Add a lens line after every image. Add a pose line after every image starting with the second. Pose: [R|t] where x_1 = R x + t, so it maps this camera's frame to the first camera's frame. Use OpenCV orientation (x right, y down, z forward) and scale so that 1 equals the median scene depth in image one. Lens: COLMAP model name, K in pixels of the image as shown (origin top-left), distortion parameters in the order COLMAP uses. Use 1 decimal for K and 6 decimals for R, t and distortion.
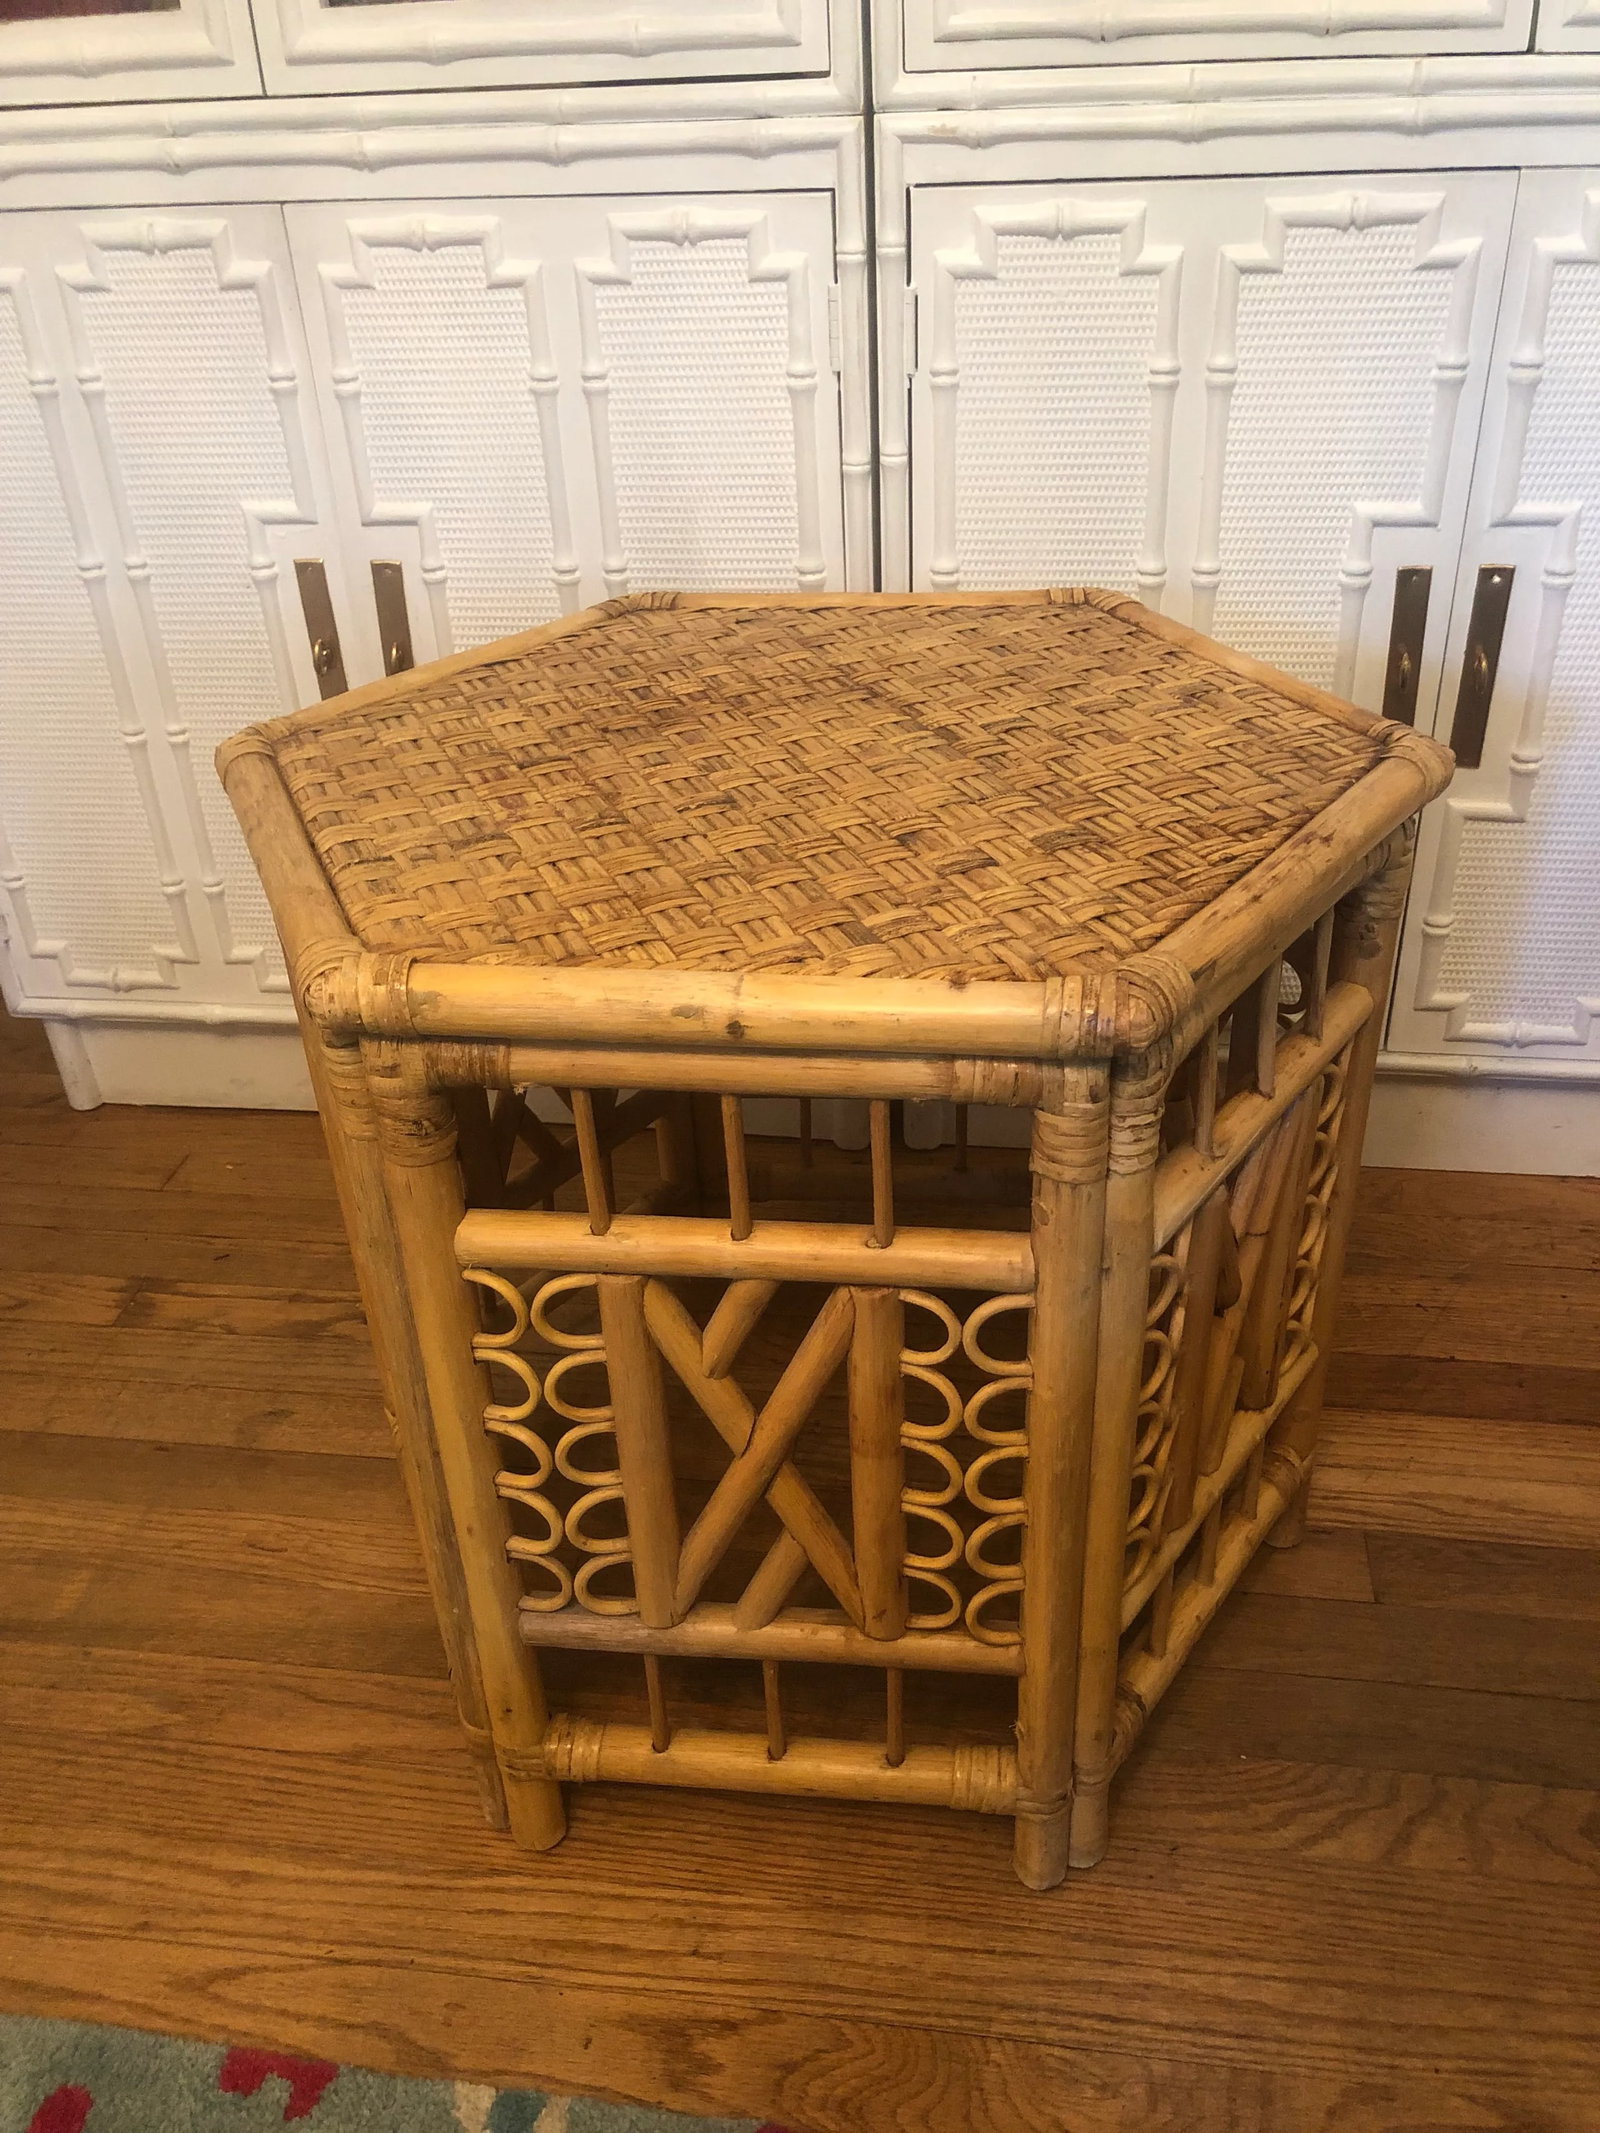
lens RADIAL K [[1806.2, 0, 822.1], [0, 1806.2, 1082.3], [0, 0, 1]] dist [-0.004287, 0.045267]
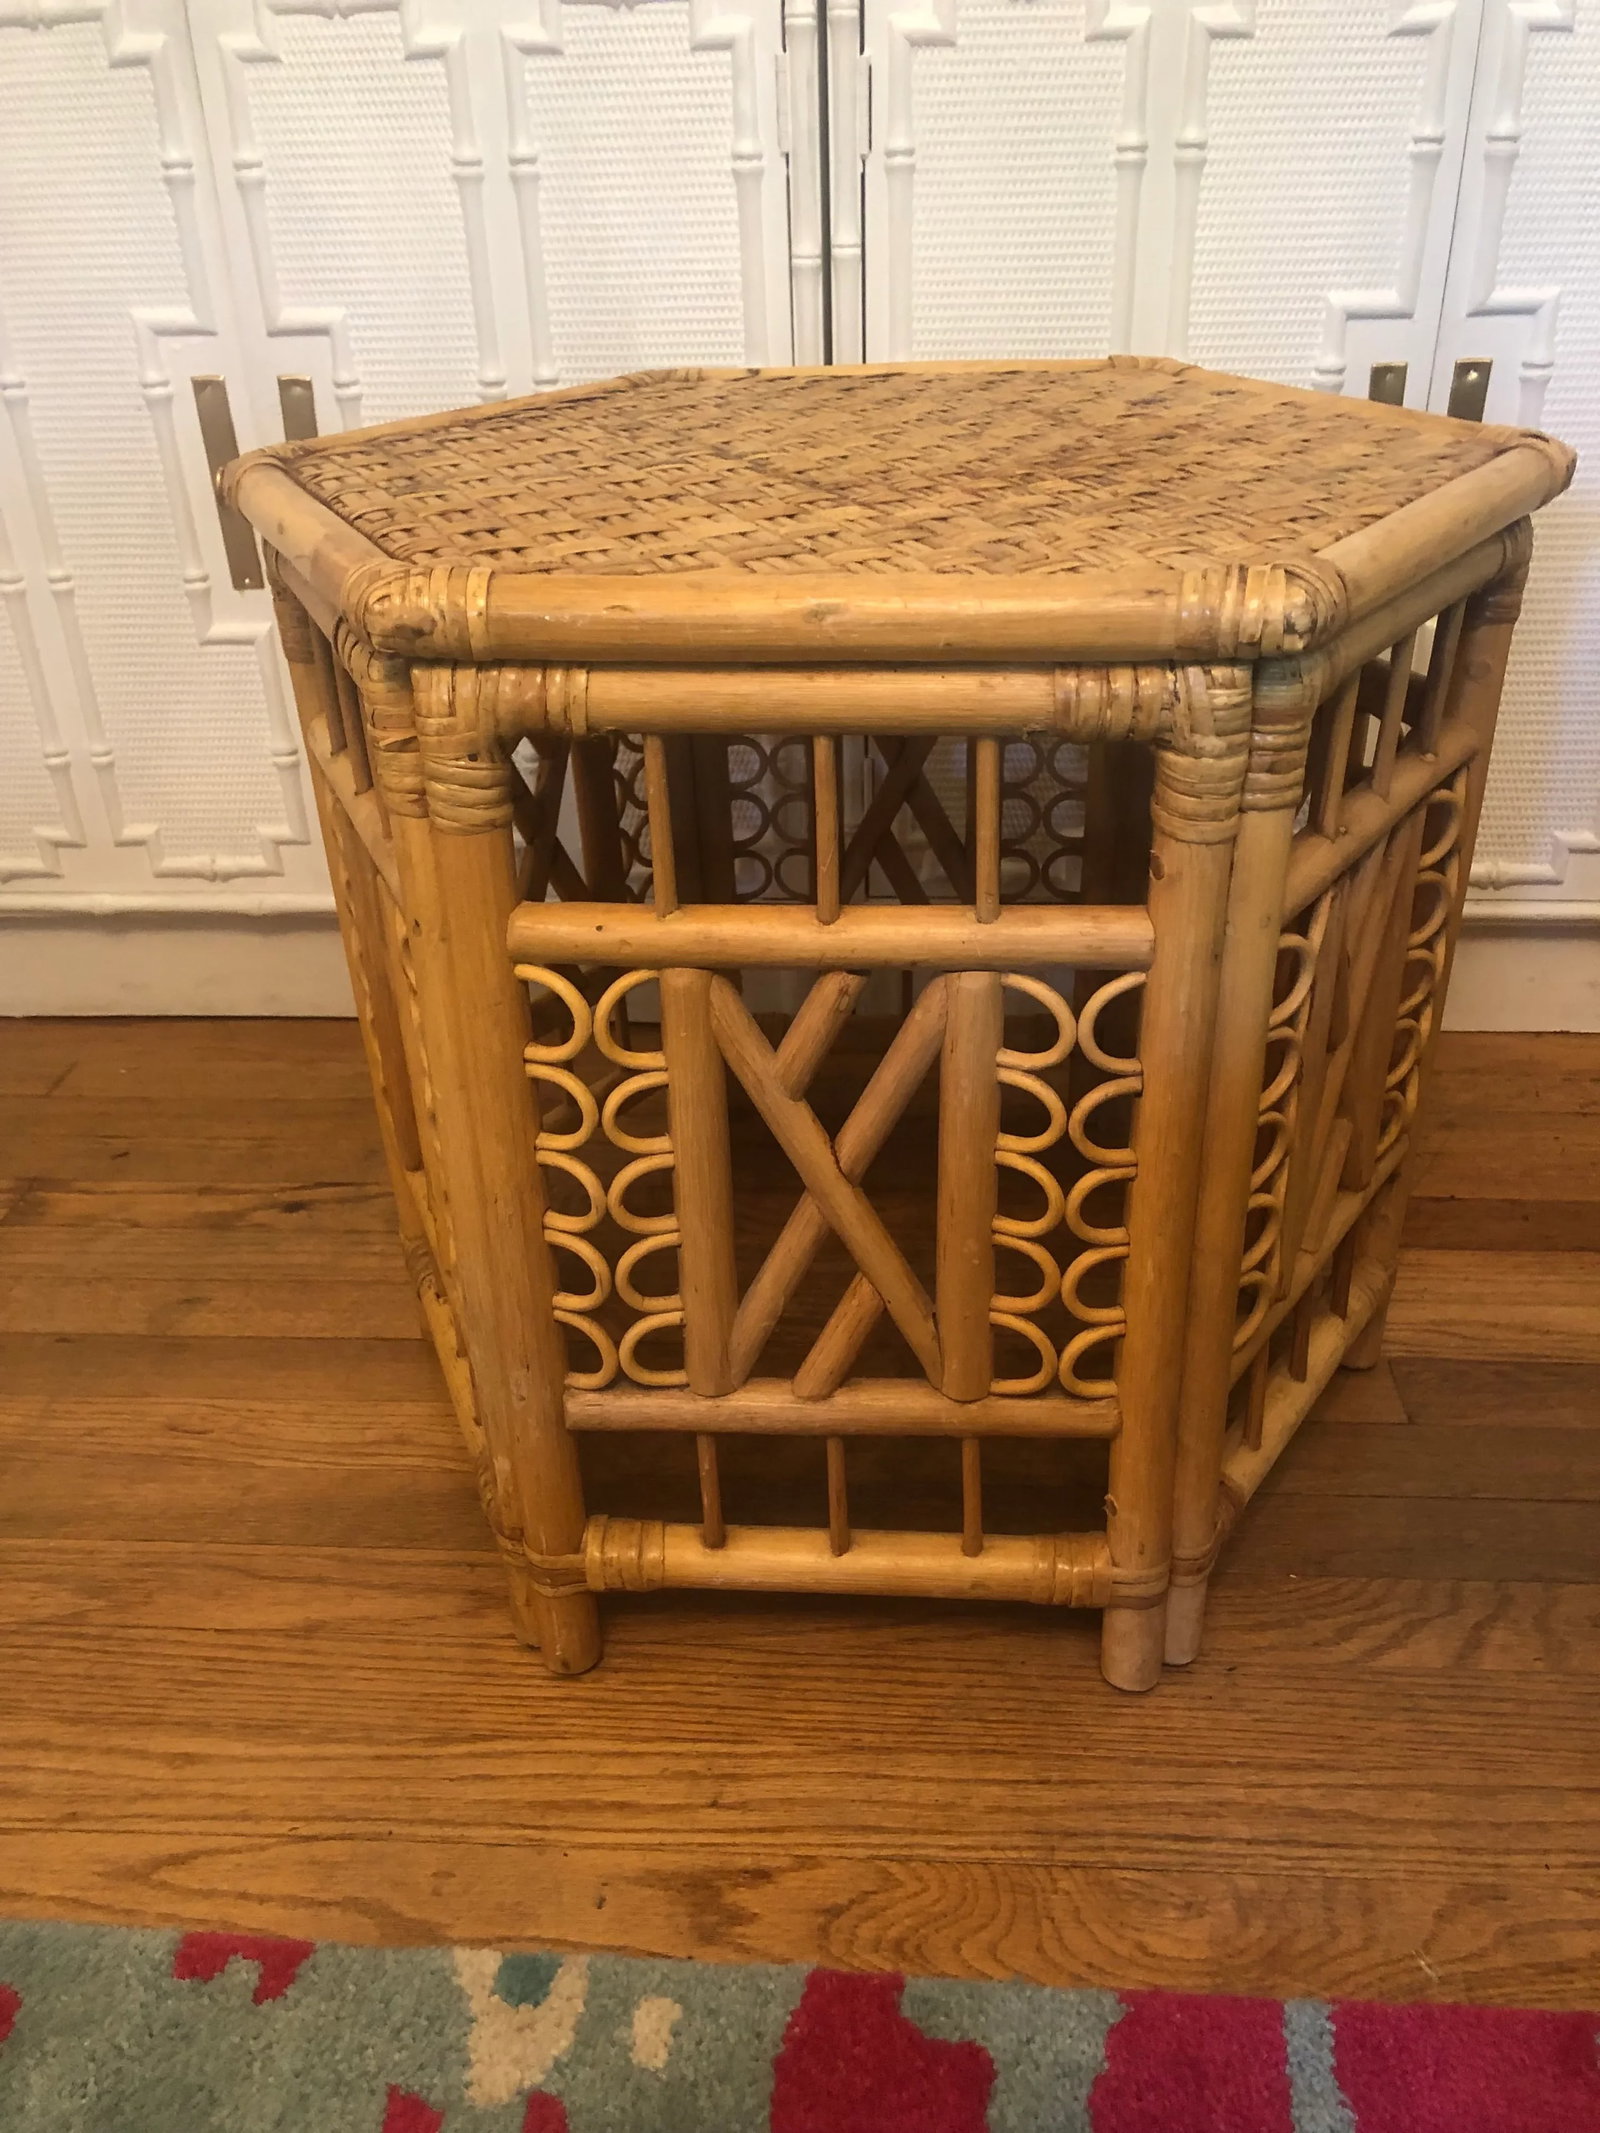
lens RADIAL K [[1806.2, 0, 824.3], [0, 1806.2, 1084.0], [0, 0, 1]] dist [-0.004287, 0.045267]
pose [[0.996631, -0.027386, 0.077307, -0.060774], [0.030022, 0.998999, -0.033150, 0.128866], [-0.076322, 0.035359, 0.996456, 0.081483]]
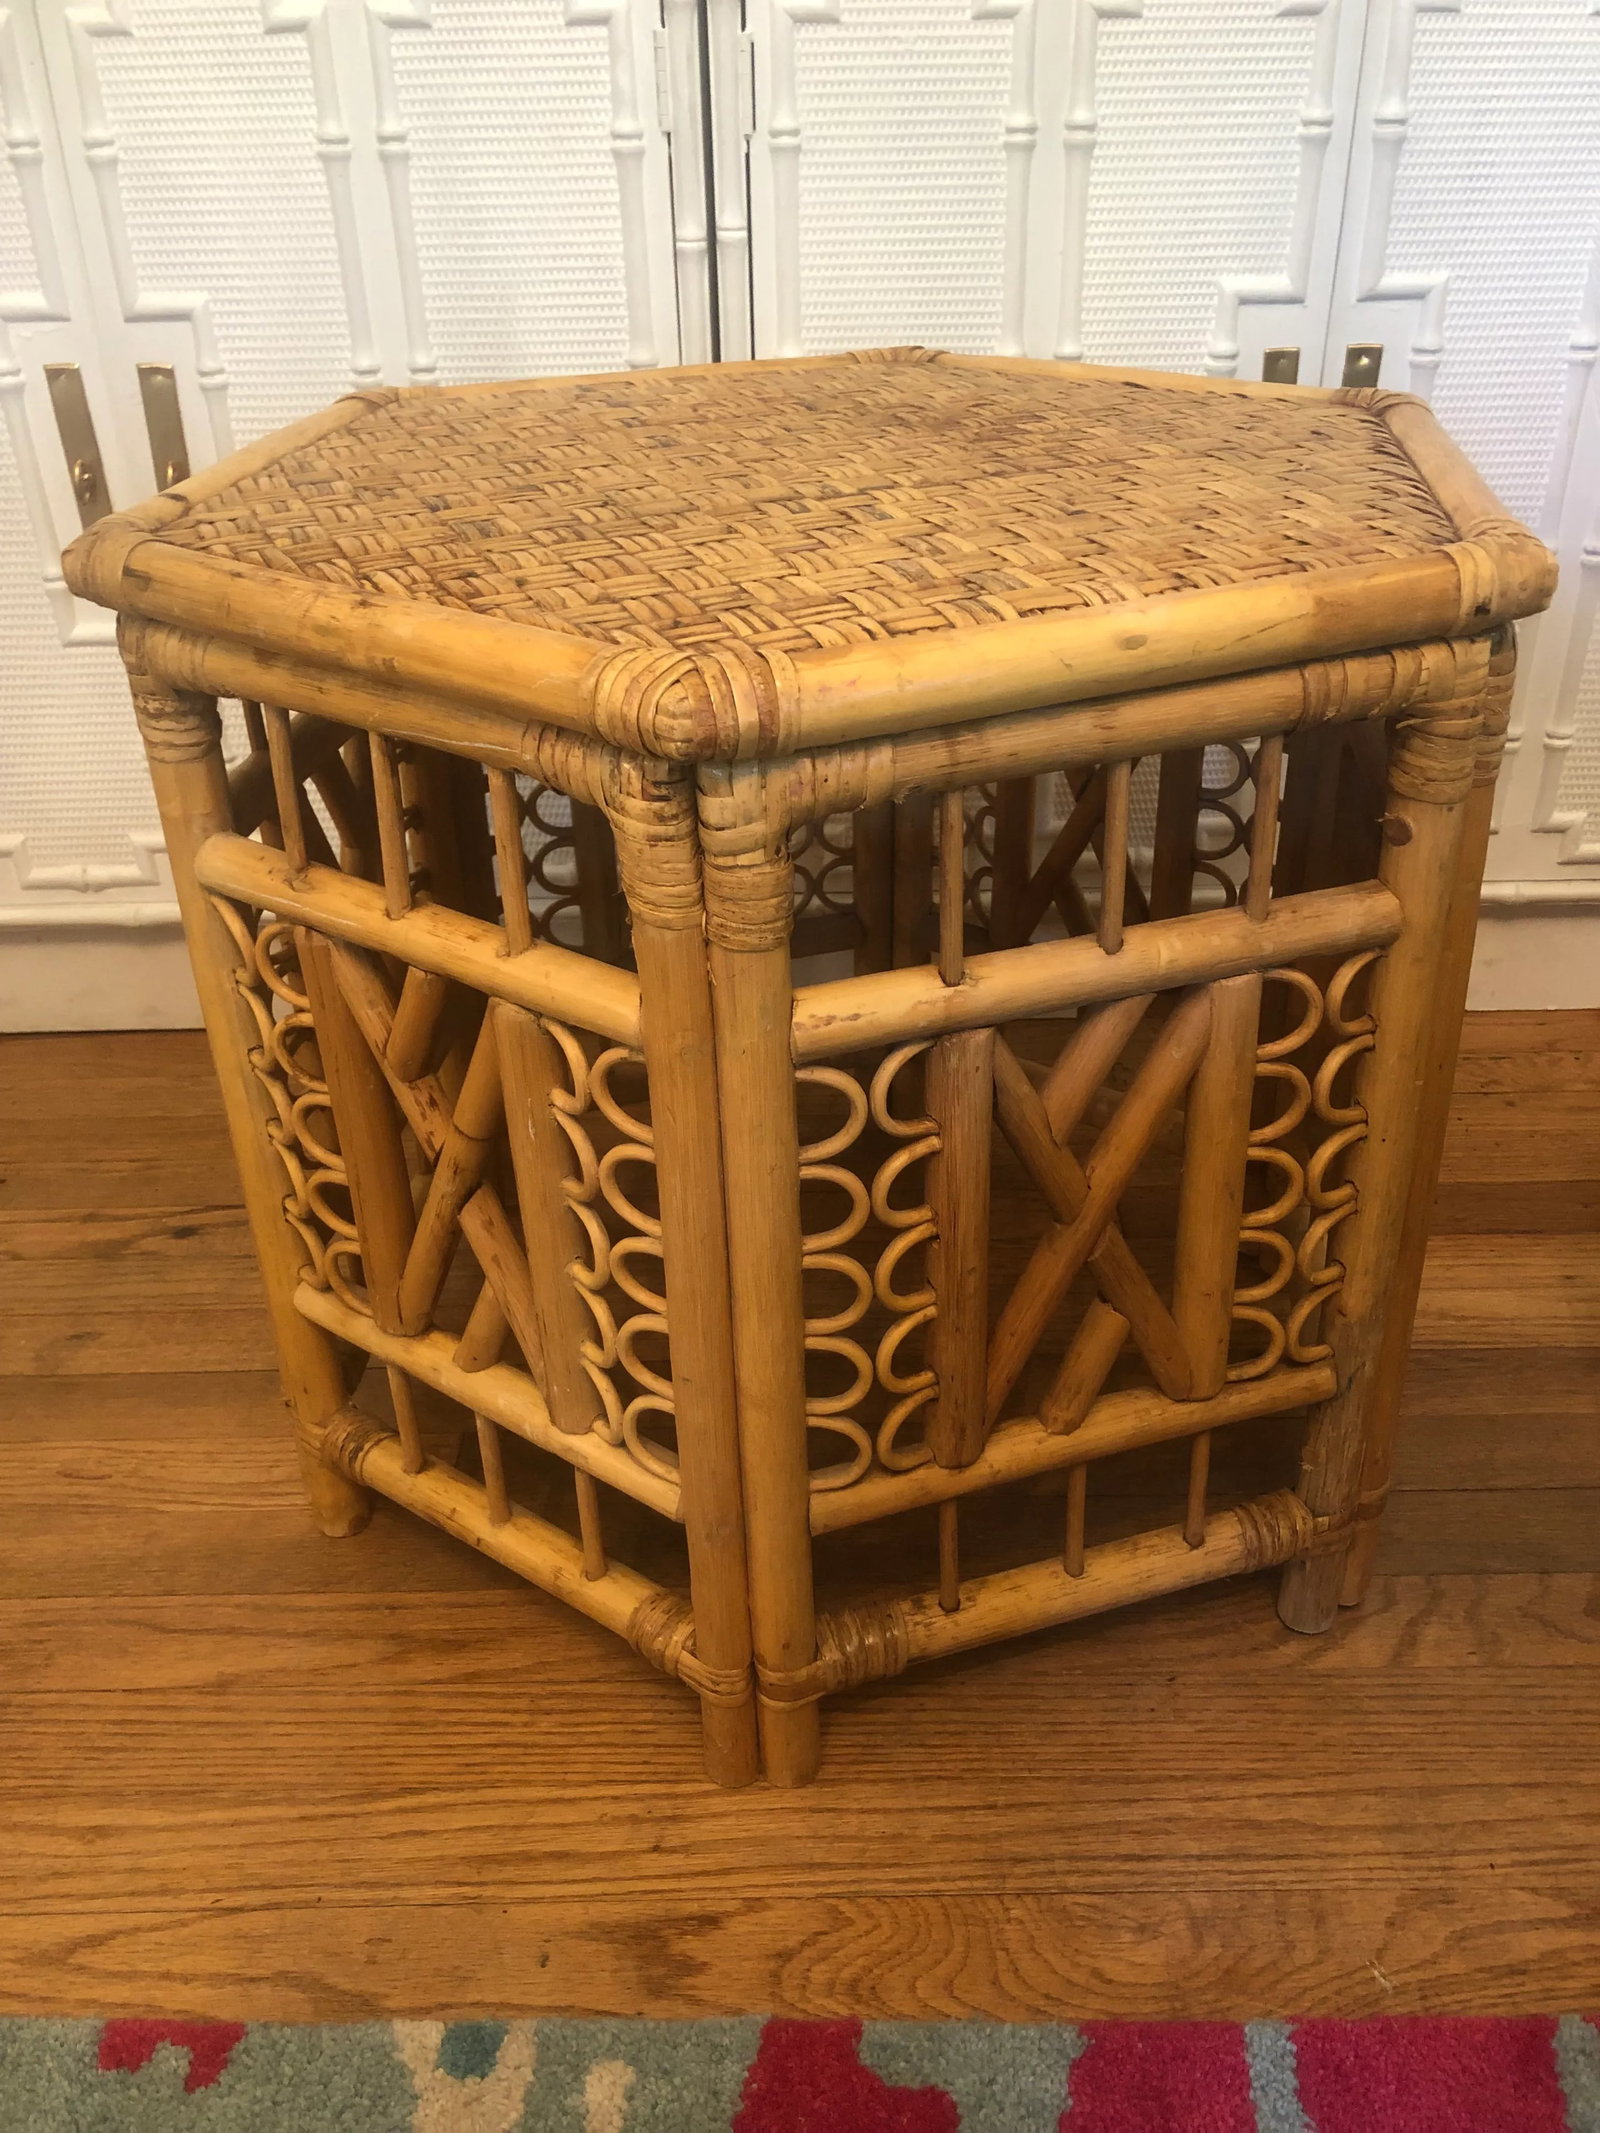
lens RADIAL K [[1806.2, 0, 821.5], [0, 1806.2, 1080.8], [0, 0, 1]] dist [-0.004287, 0.045267]
pose [[0.988348, -0.058207, 0.140640, -0.074488], [0.060805, 0.998048, -0.014243, 0.106816], [-0.139536, 0.022629, 0.989958, 0.101711]]
